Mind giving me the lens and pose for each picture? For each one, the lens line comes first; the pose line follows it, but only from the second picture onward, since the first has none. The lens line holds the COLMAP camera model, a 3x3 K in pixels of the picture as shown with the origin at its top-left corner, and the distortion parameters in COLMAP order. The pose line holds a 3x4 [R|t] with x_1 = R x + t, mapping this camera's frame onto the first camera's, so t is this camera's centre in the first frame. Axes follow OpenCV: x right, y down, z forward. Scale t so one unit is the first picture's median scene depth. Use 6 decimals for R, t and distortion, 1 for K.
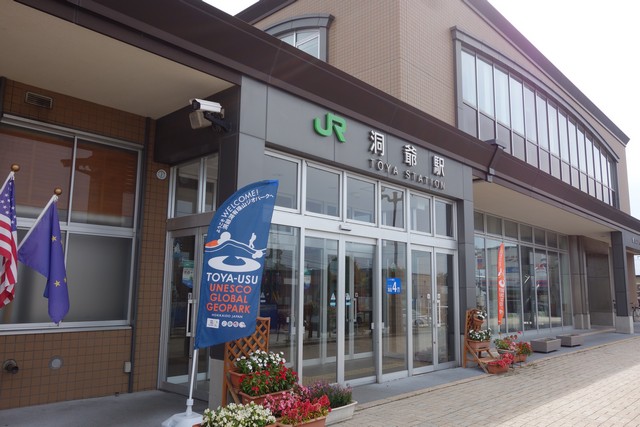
lens RADIAL K [[503.2, 0, 324.3], [0, 503.2, 211.1], [0, 0, 1]] dist [0.003980, -0.007401]
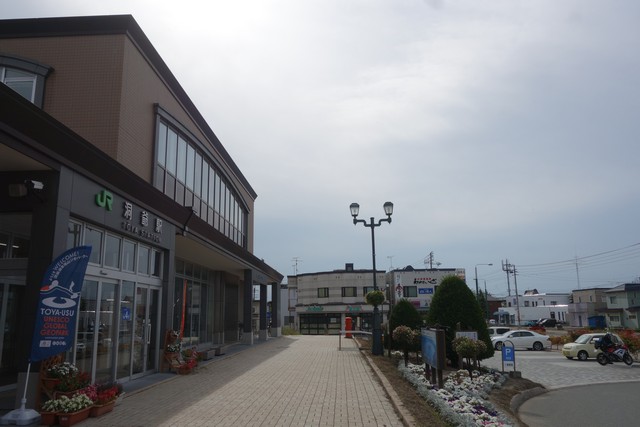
lens RADIAL K [[503.2, 0, 321.7], [0, 503.2, 214.3], [0, 0, 1]] dist [0.003980, -0.007401]
pose [[0.760300, 0.104075, 0.641180, -0.307698], [-0.077925, 0.994566, -0.069034, -0.058127], [-0.644881, 0.002522, 0.764279, -0.328013]]
